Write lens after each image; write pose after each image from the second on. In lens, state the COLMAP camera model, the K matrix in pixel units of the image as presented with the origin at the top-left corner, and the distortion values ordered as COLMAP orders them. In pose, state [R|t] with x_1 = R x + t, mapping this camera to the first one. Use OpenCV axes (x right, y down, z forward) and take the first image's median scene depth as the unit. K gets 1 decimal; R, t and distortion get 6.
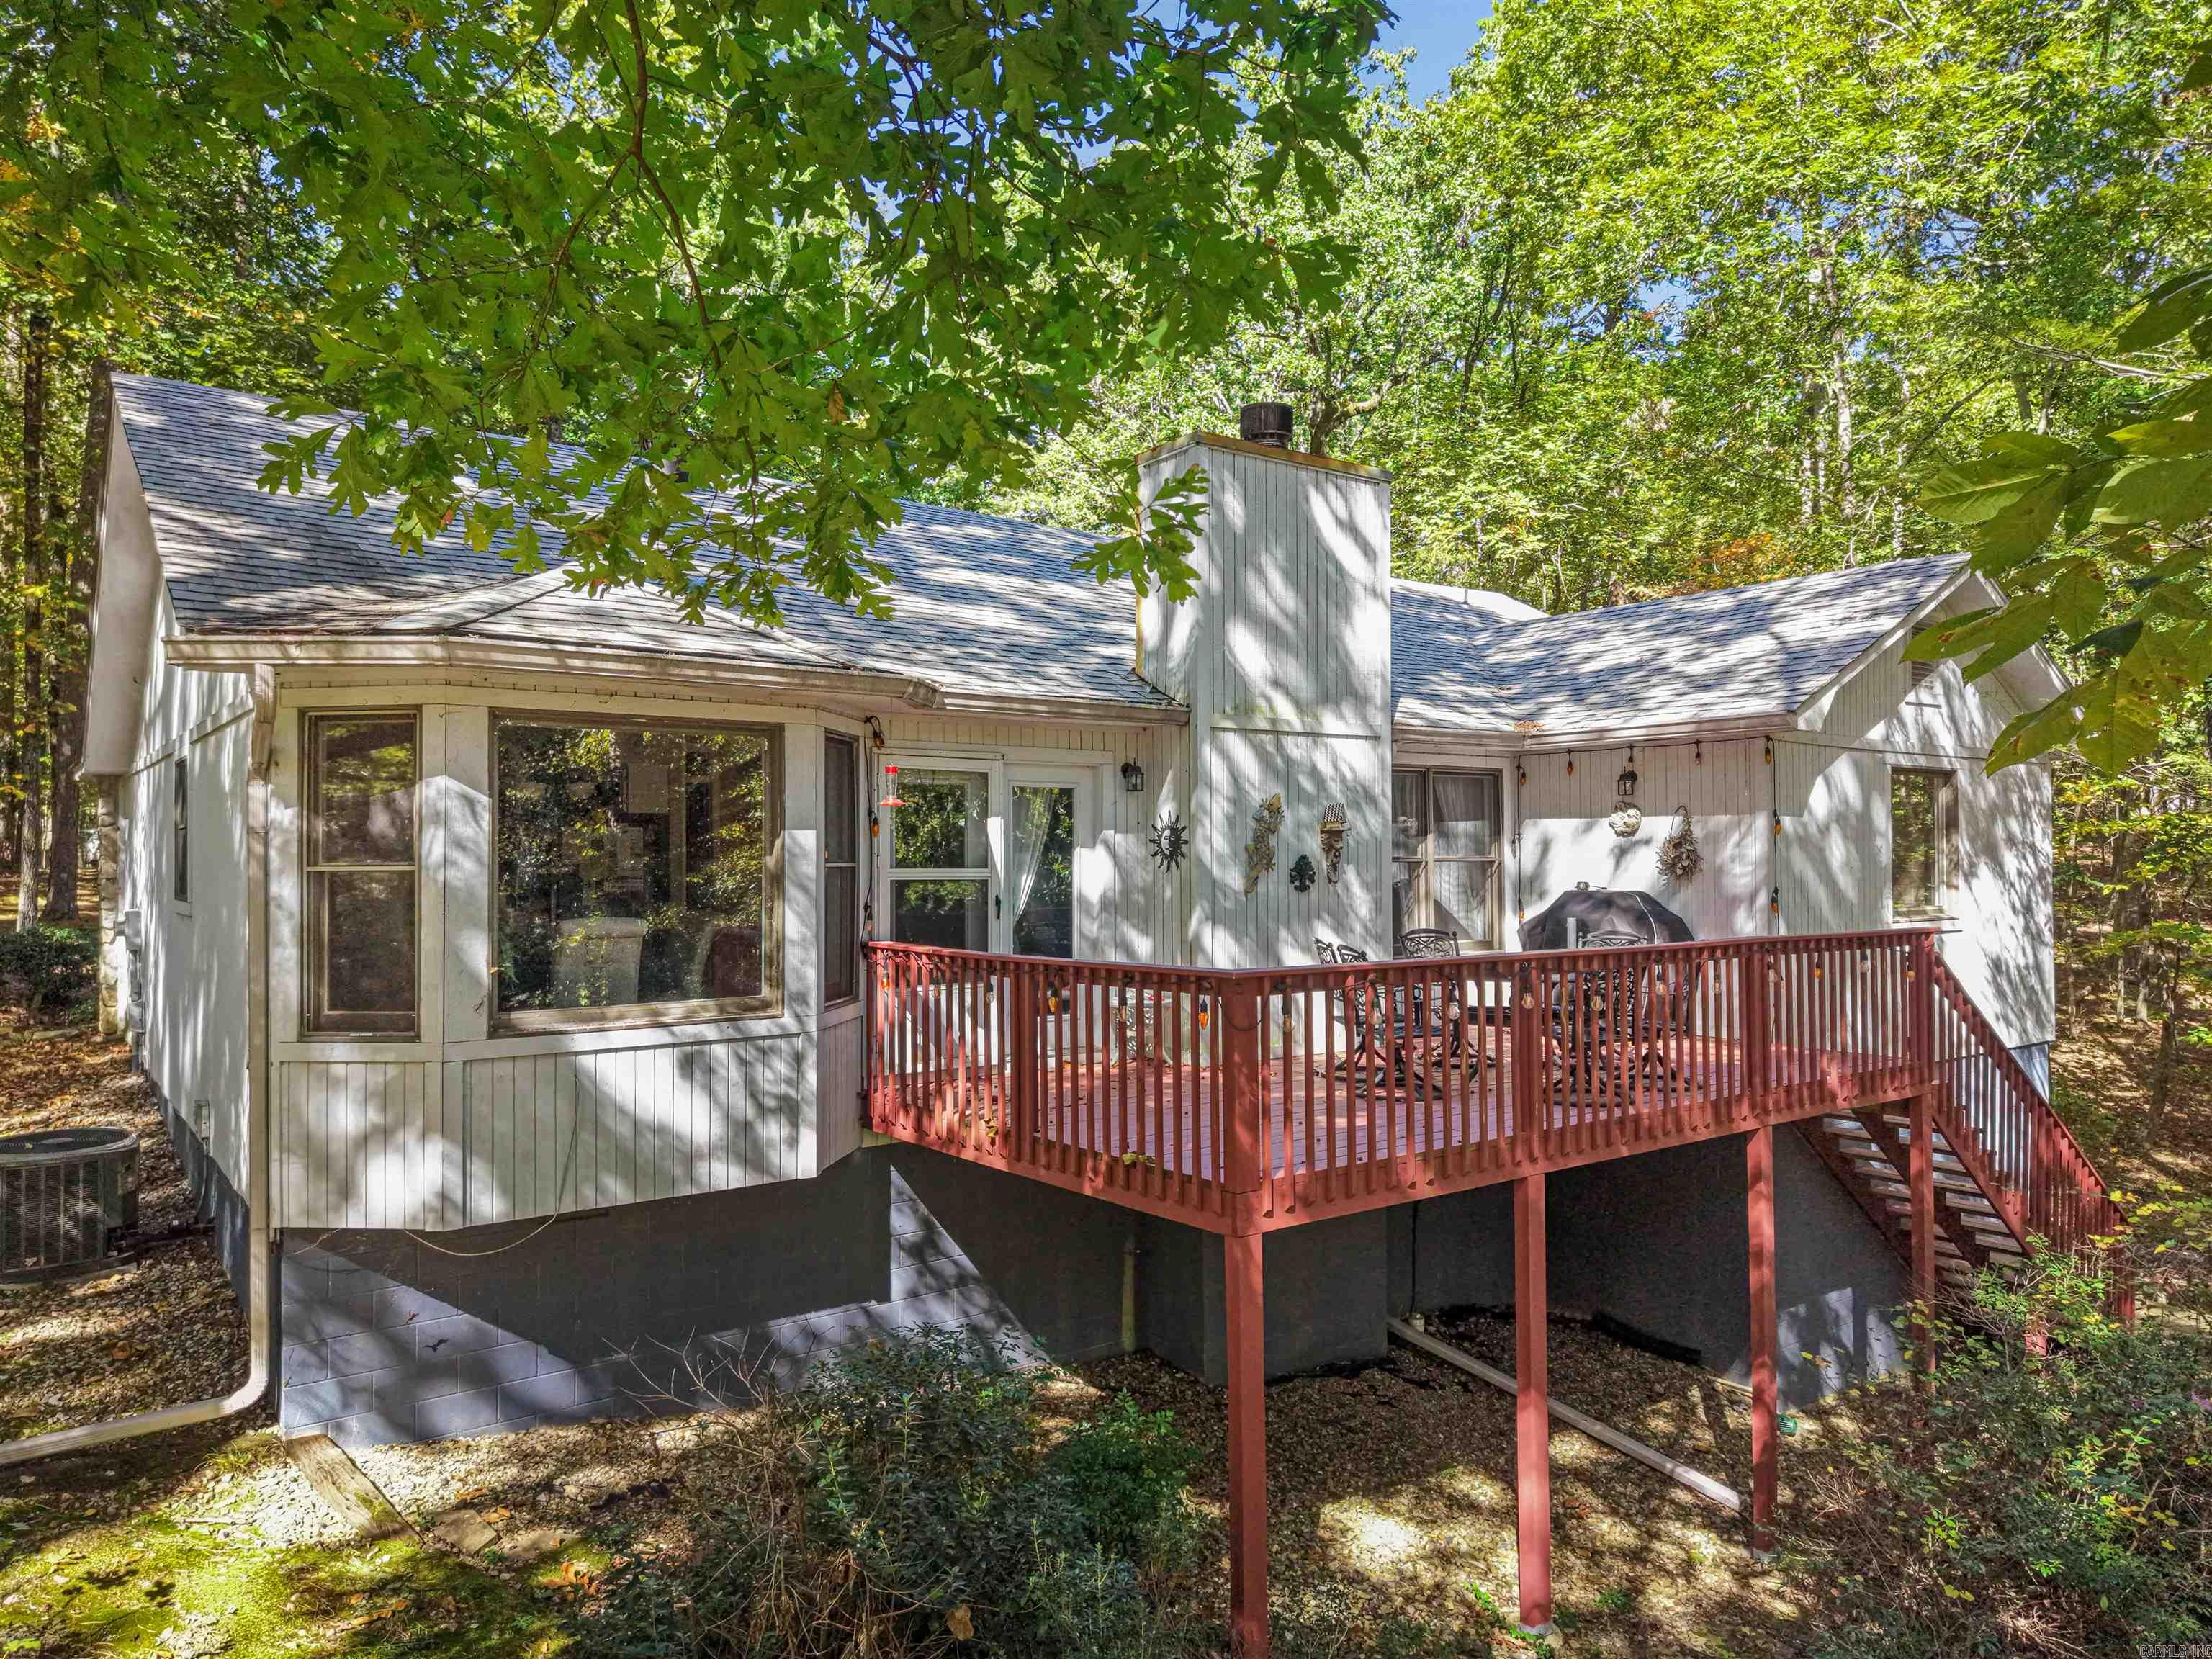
lens RADIAL K [[1503.6, 0, 1106.0], [0, 1503.6, 829.5], [0, 0, 1]] dist [0.034712, 0.001396]
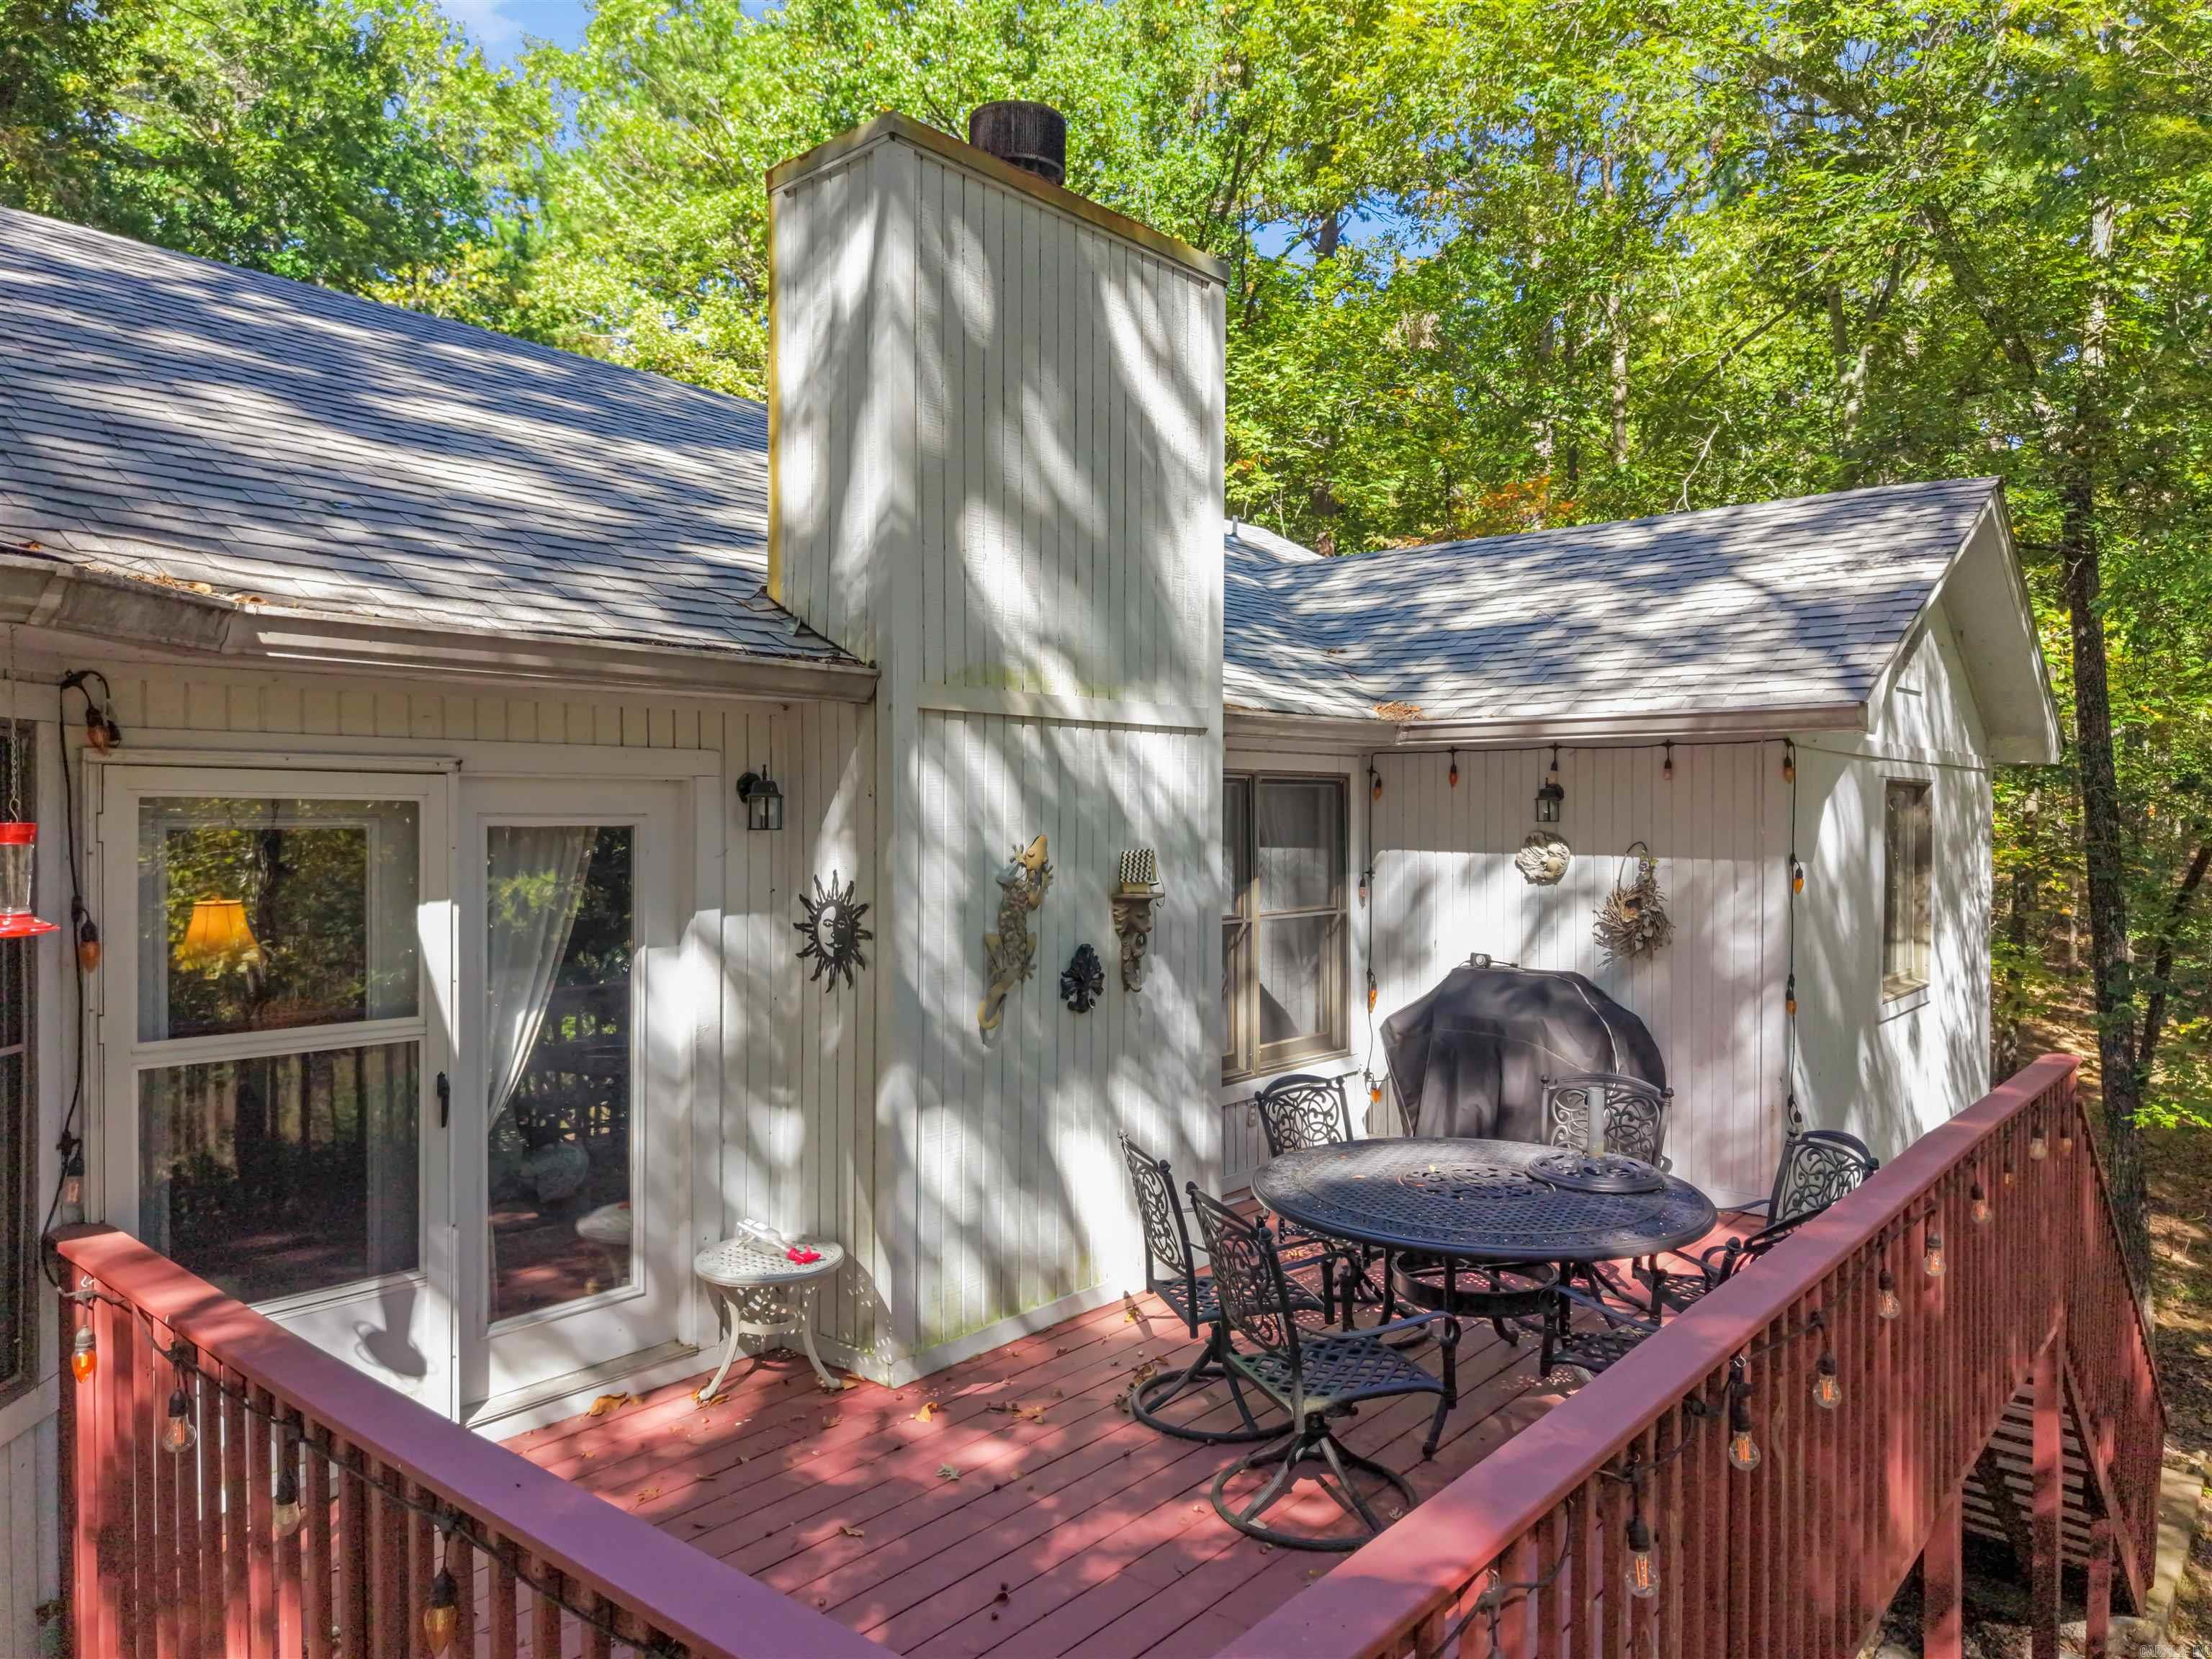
lens RADIAL K [[1513.4, 0, 1106.0], [0, 1513.4, 829.5], [0, 0, 1]] dist [0.129608, -0.244552]
pose [[0.976864, 0.006927, 0.213748, 0.020198], [-0.013339, 0.999503, 0.028569, -0.039750], [-0.213444, -0.030760, 0.976471, 0.447374]]
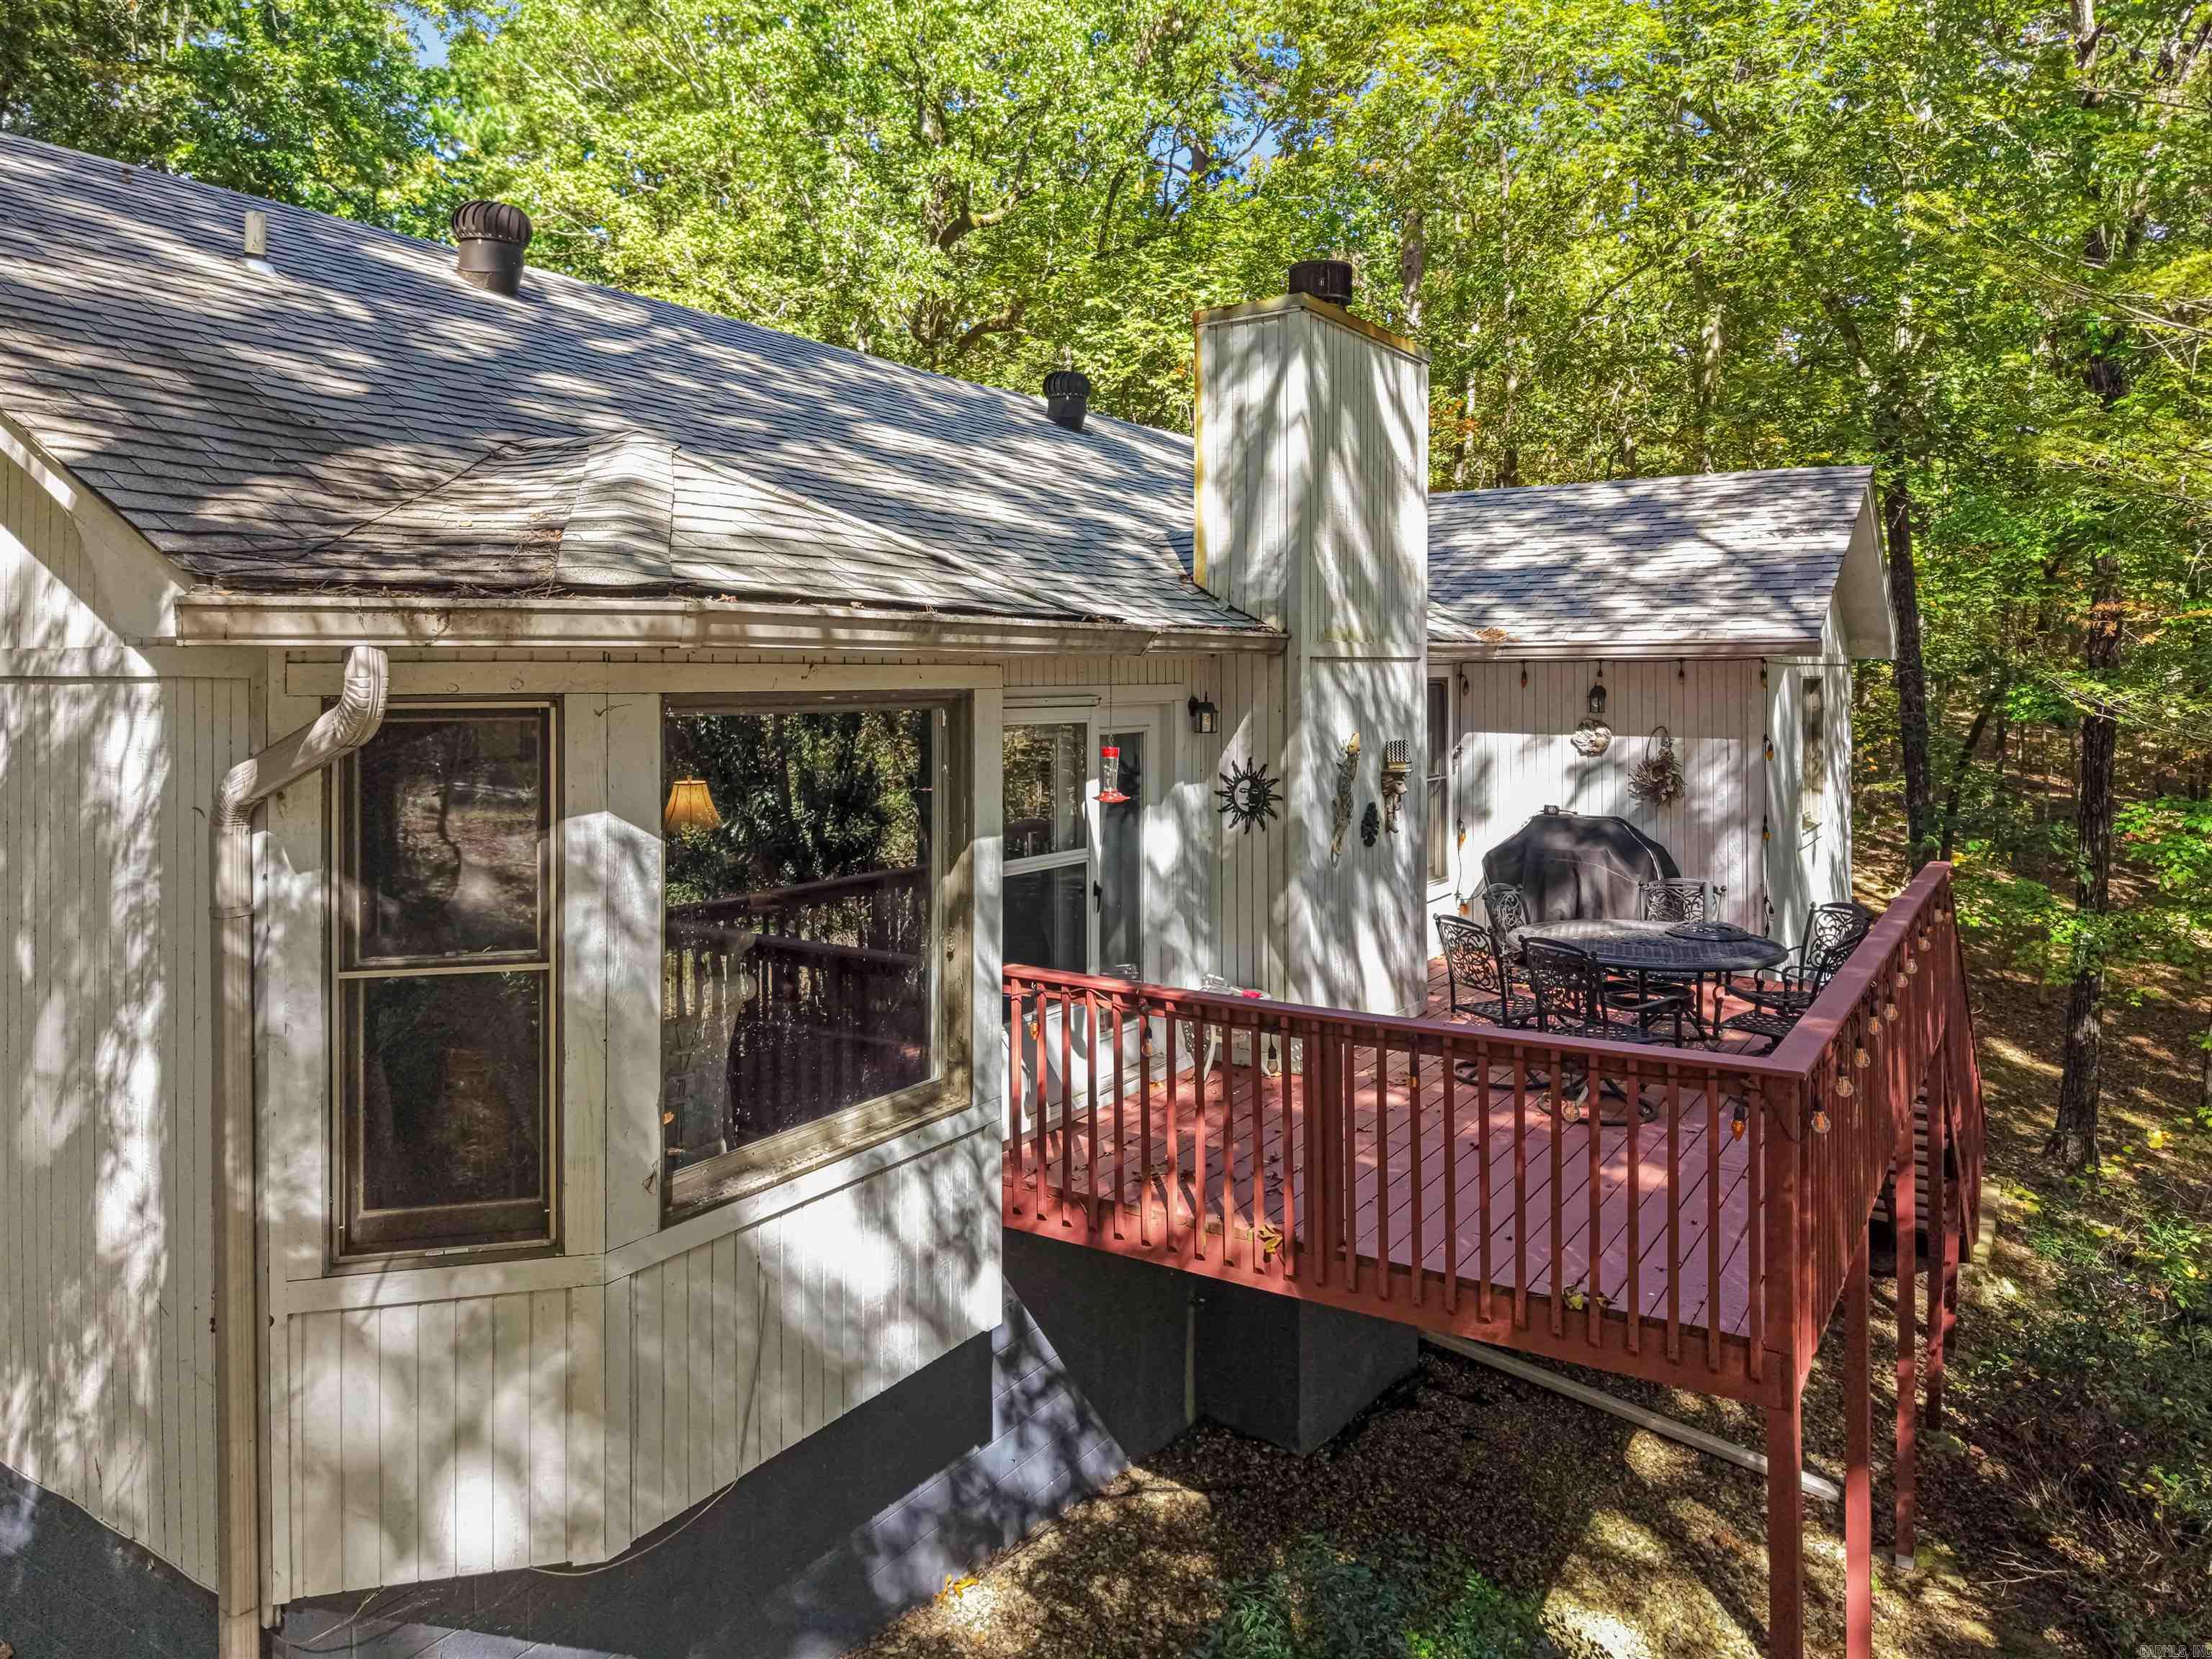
lens RADIAL K [[1562.3, 0, 1106.3], [0, 1562.3, 690.2], [0, 0, 1]] dist [0.026628, -0.003704]
pose [[0.938502, -0.000412, 0.345274, -0.300301], [-0.009715, 0.999572, 0.027598, -0.066803], [-0.345138, -0.029255, 0.938096, 0.222857]]
